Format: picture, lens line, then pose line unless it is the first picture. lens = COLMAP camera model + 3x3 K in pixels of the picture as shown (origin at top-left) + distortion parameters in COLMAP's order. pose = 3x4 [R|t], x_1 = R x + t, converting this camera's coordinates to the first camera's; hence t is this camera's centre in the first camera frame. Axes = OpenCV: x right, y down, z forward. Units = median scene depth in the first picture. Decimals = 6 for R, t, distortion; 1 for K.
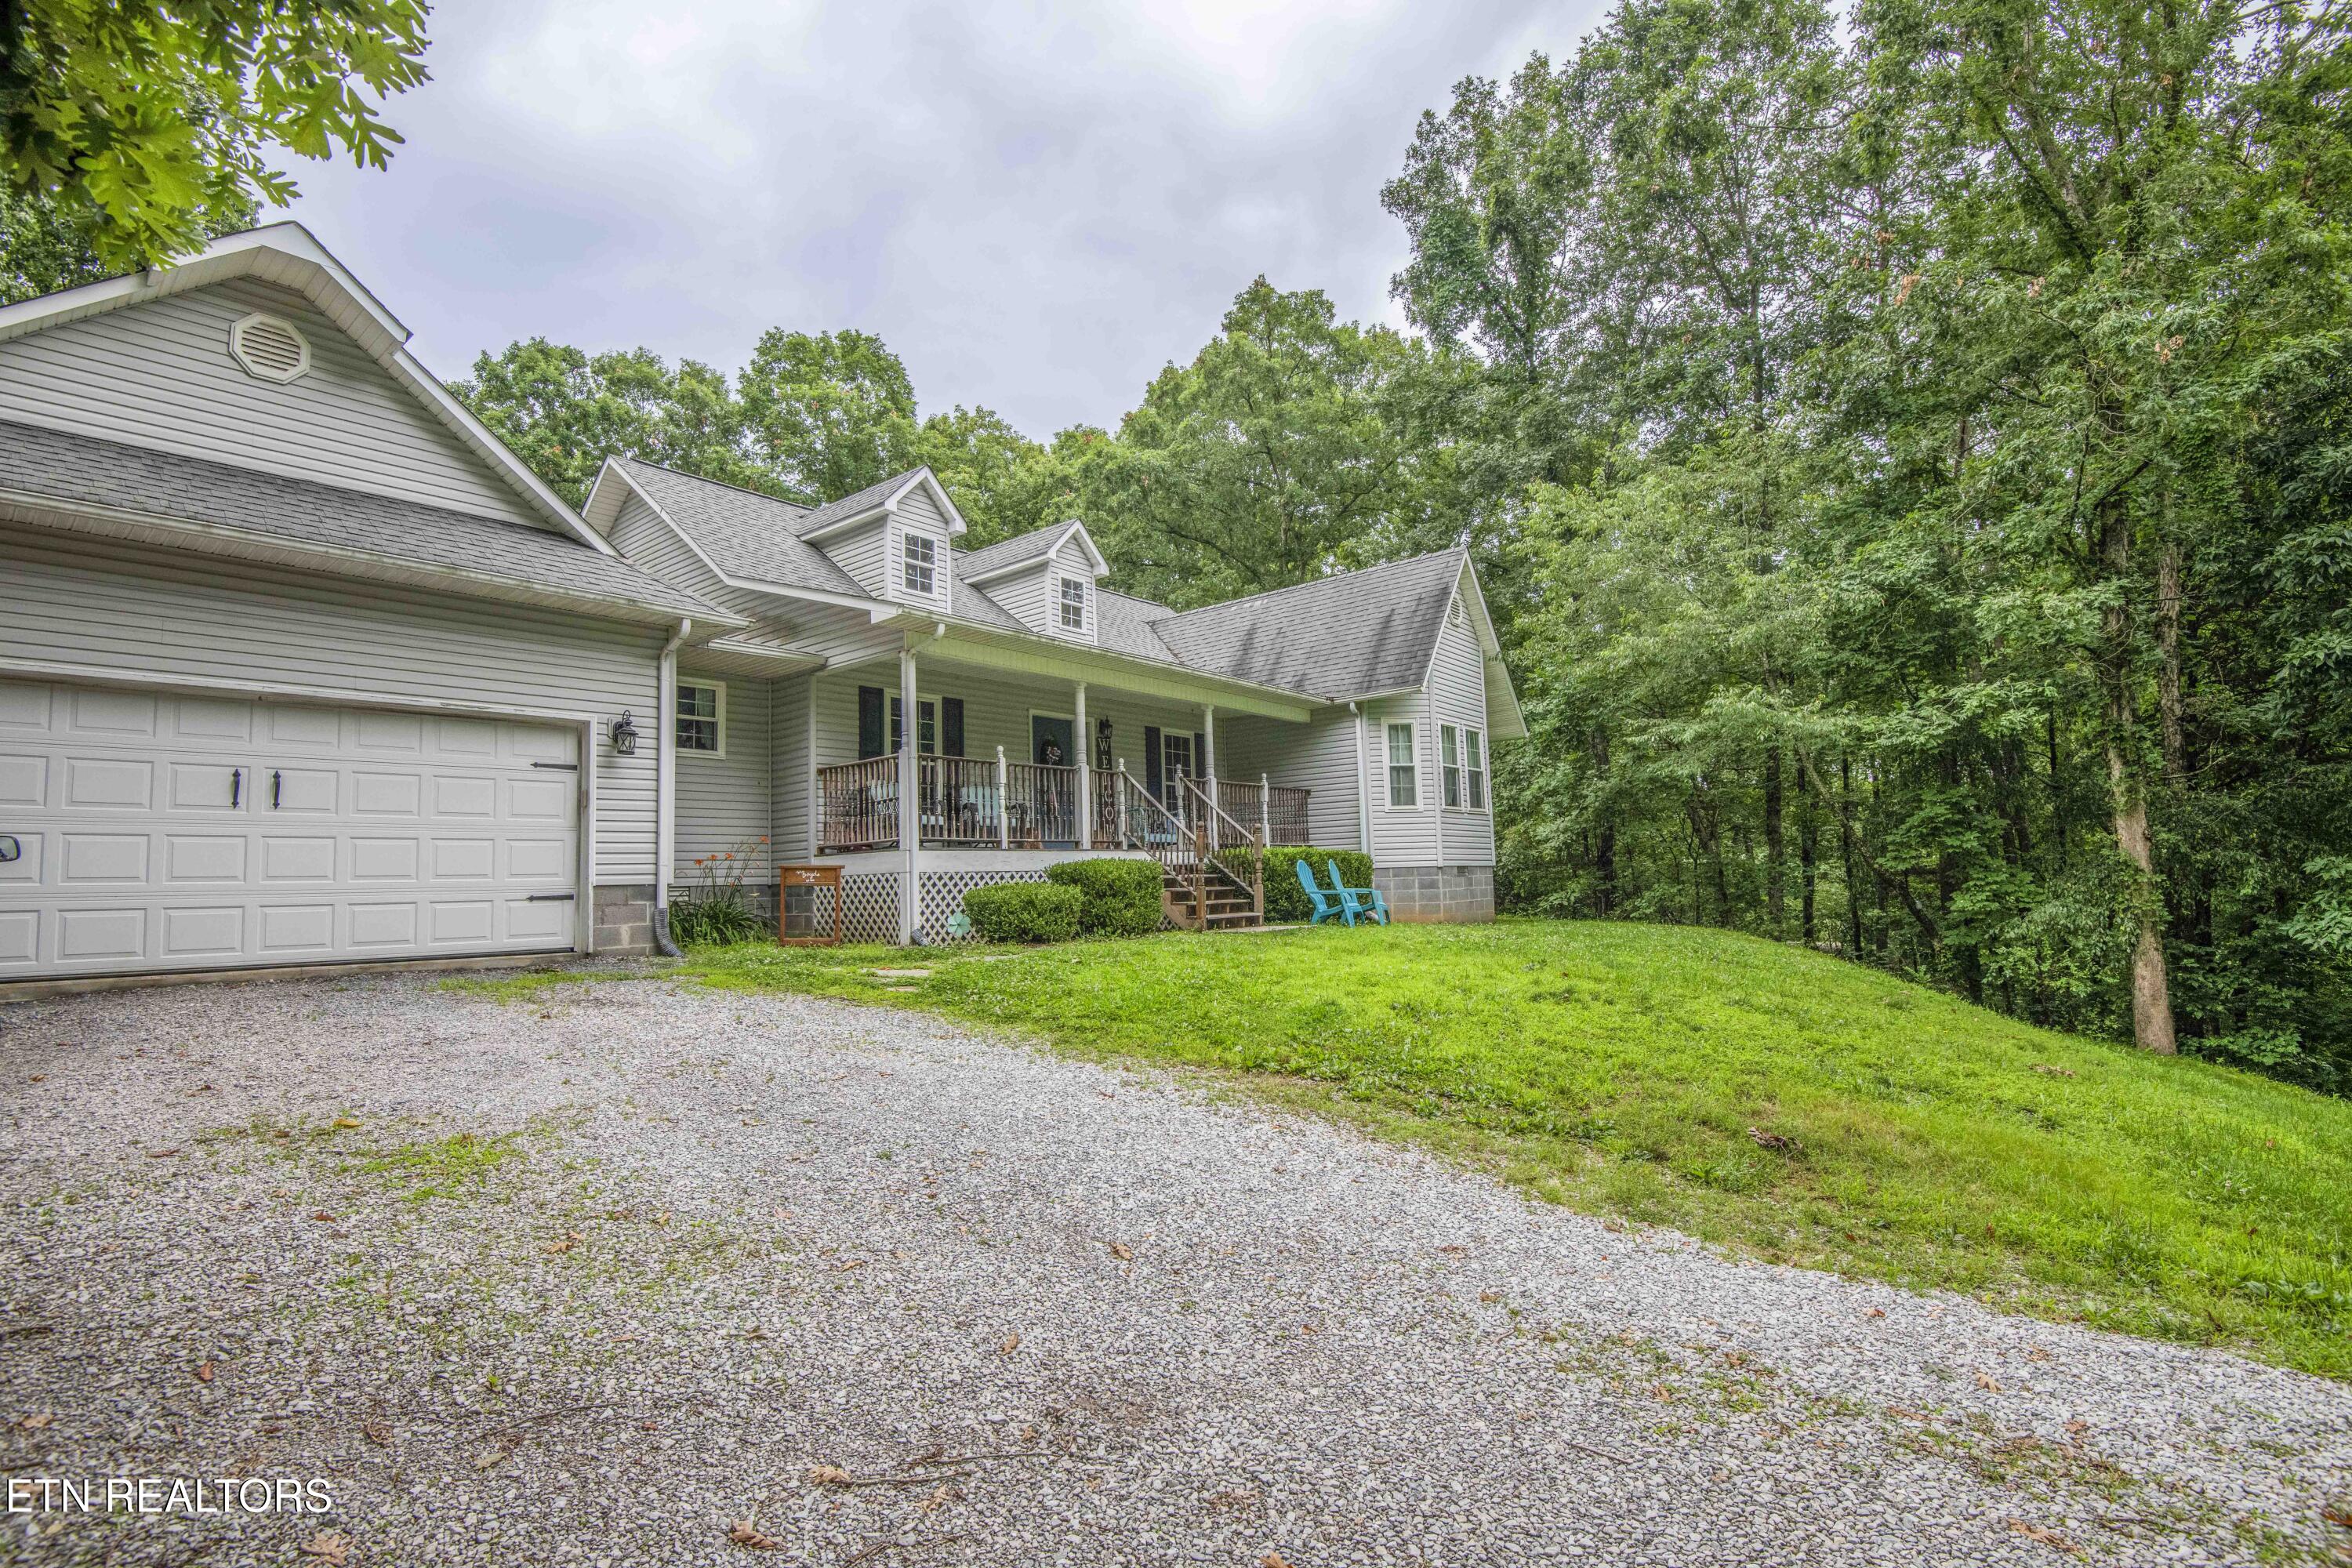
lens RADIAL K [[1090.6, 0, 1183.6], [0, 1090.6, 781.3], [0, 0, 1]] dist [-0.014572, -0.014345]
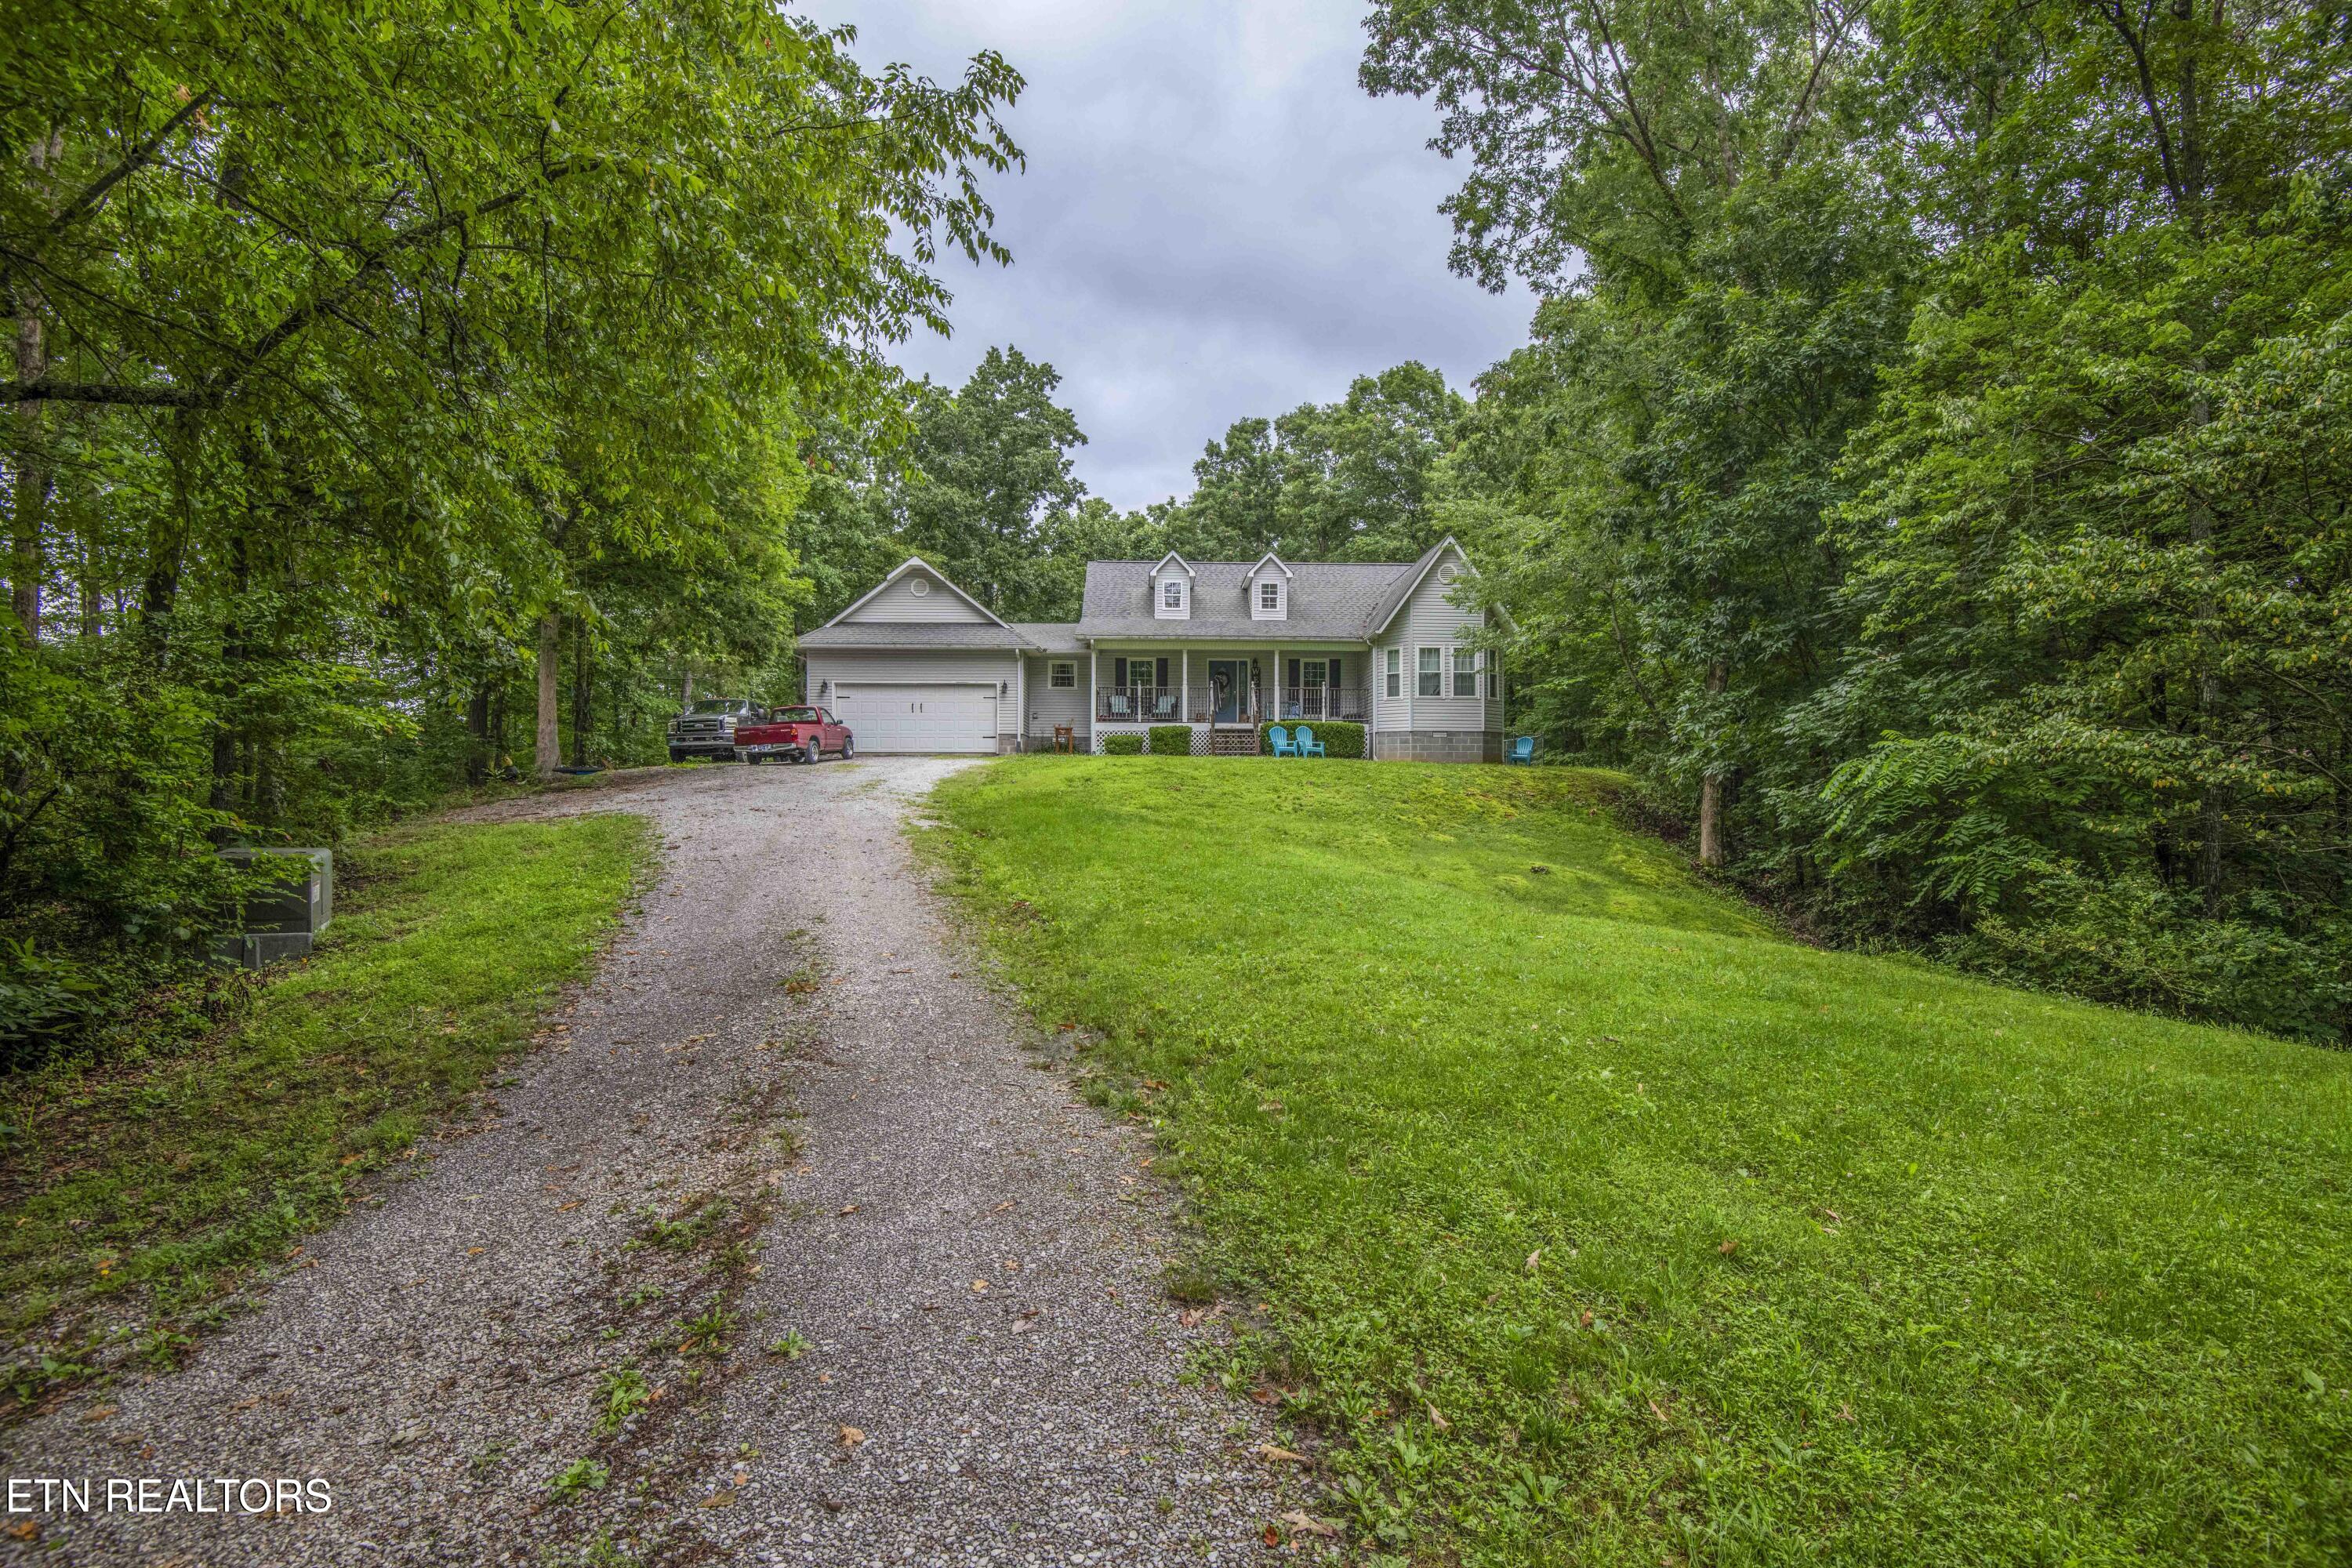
lens RADIAL K [[1090.6, 0, 1164.3], [0, 1090.6, 807.2], [0, 0, 1]] dist [-0.014572, -0.014345]
pose [[0.639605, 0.046450, -0.767299, 1.324612], [0.047488, 0.993878, 0.099752, 0.006636], [0.767235, -0.100239, 0.633484, -0.415897]]
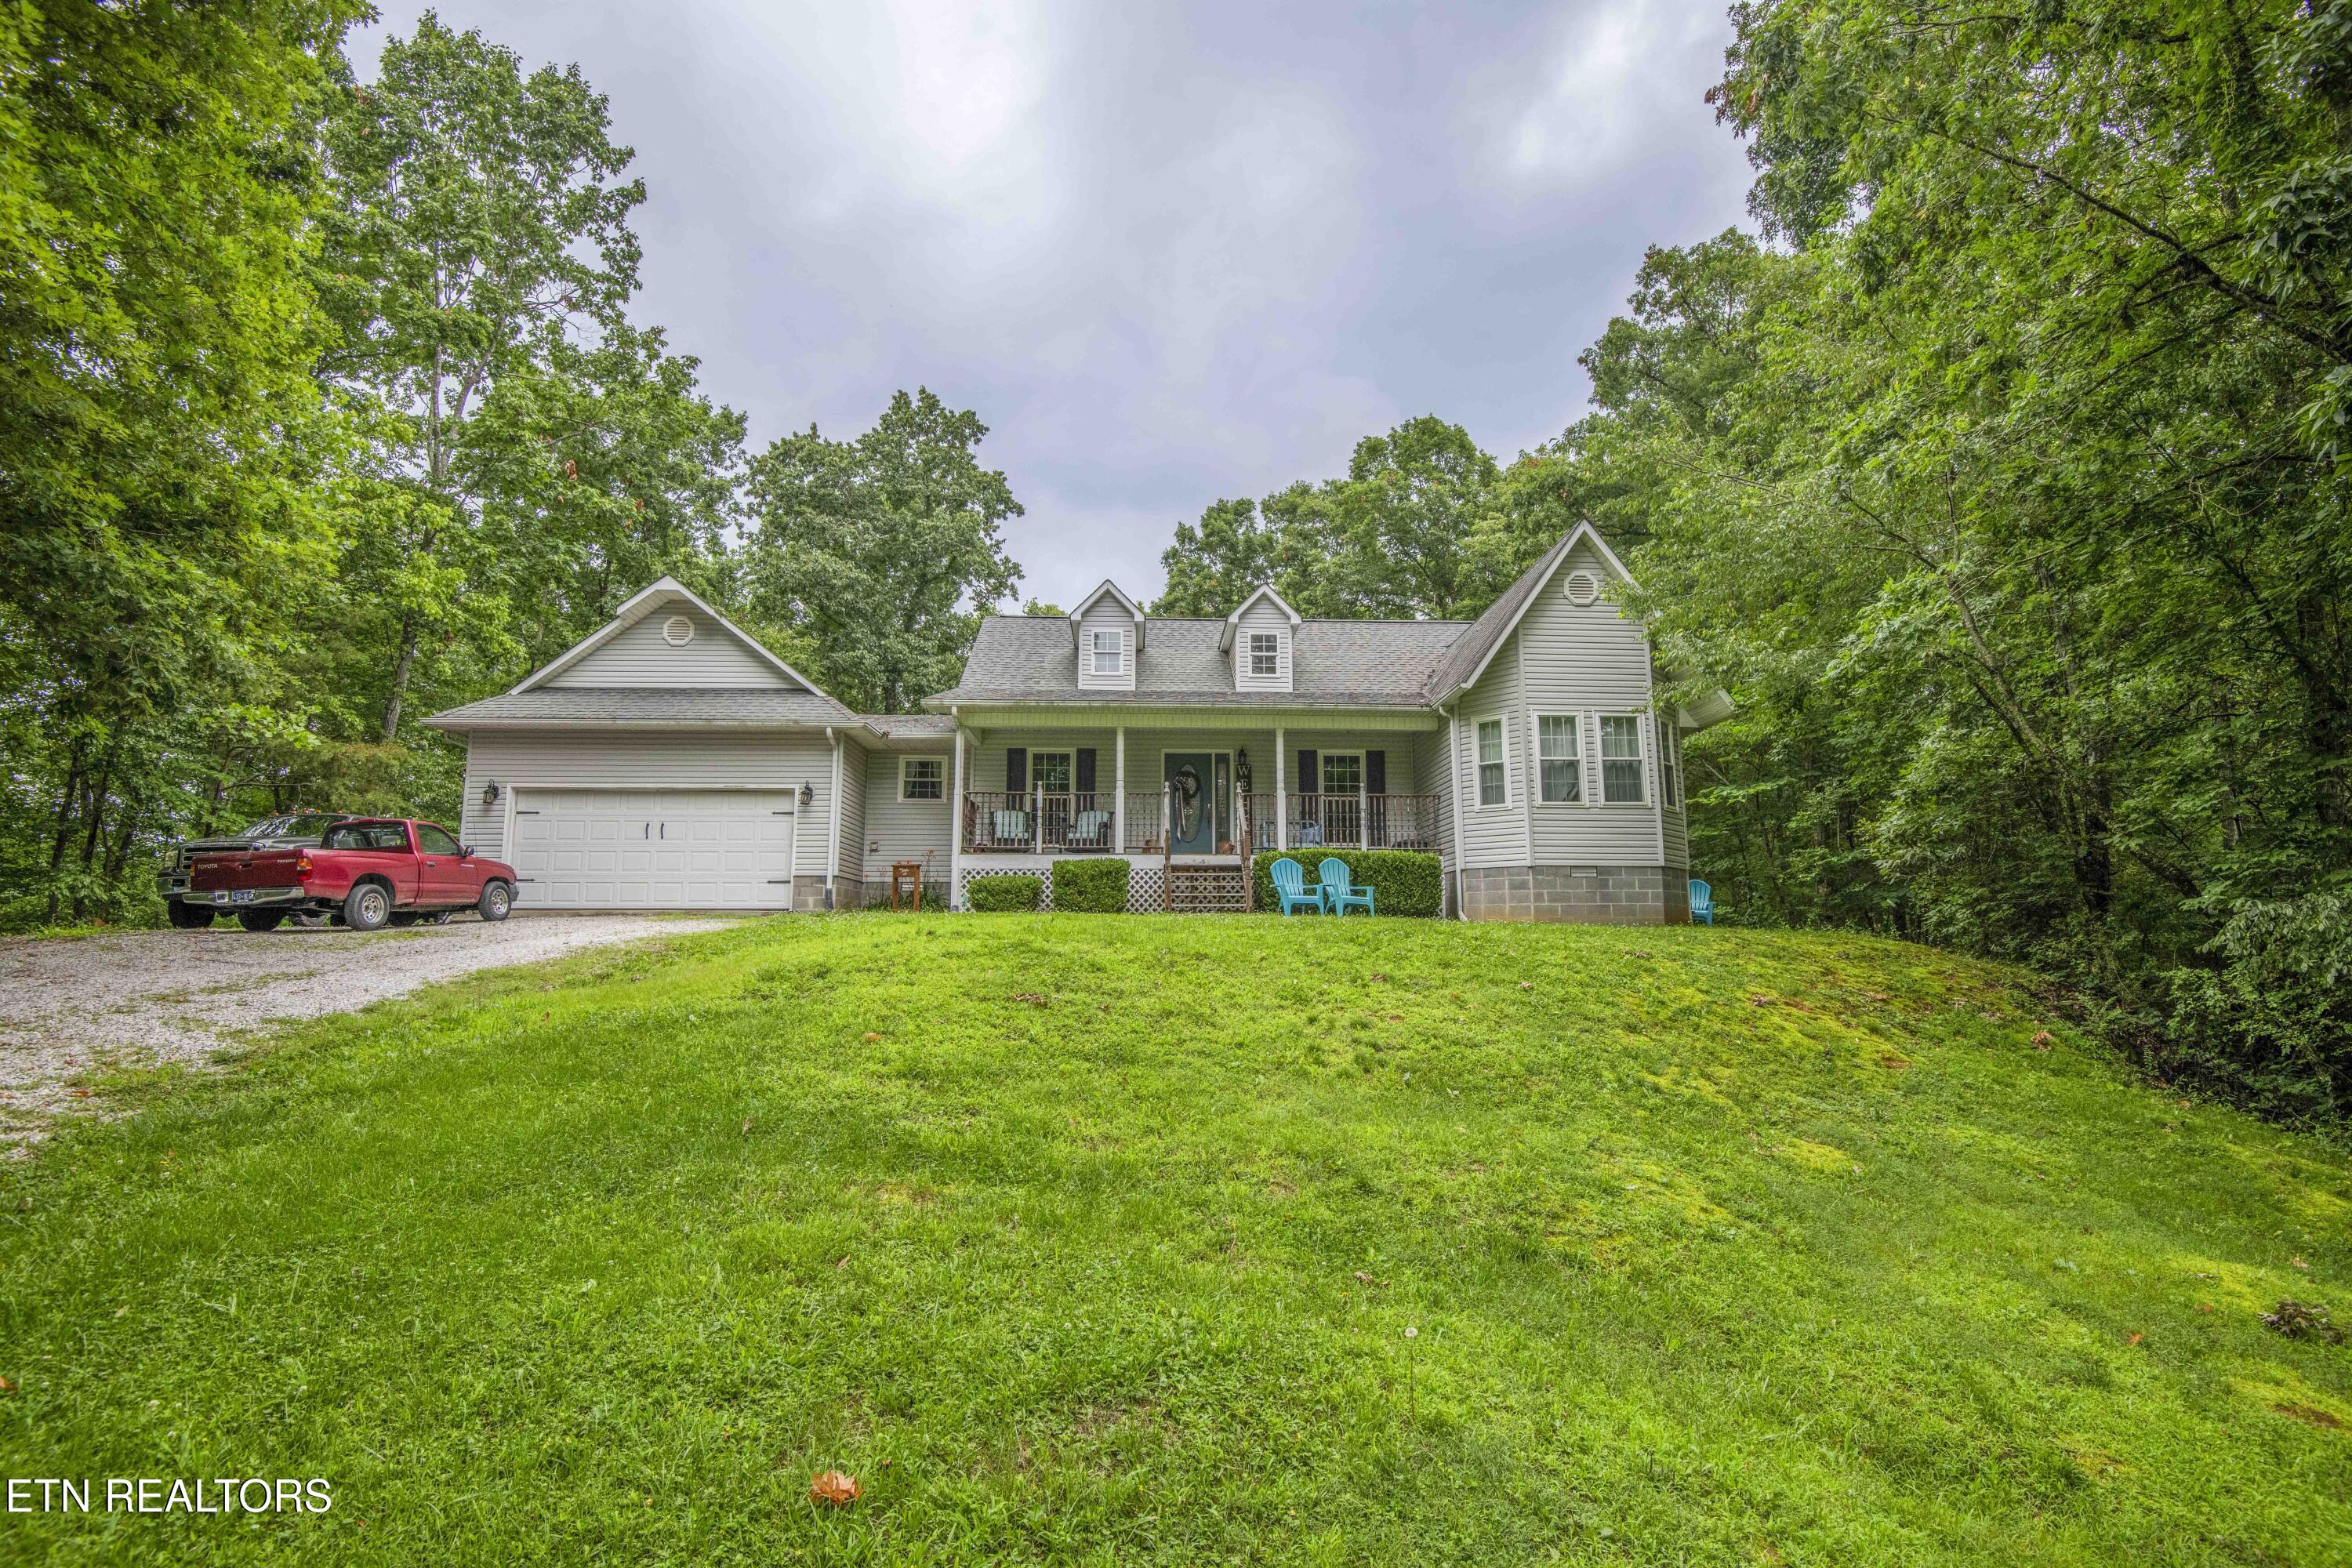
lens RADIAL K [[1090.6, 0, 1176.3], [0, 1090.6, 794.0], [0, 0, 1]] dist [-0.014572, -0.014345]
pose [[0.658091, -0.076214, -0.749071, 0.744687], [0.049552, 0.997091, -0.057915, 0.055468], [0.751306, 0.000995, 0.659954, 0.147229]]
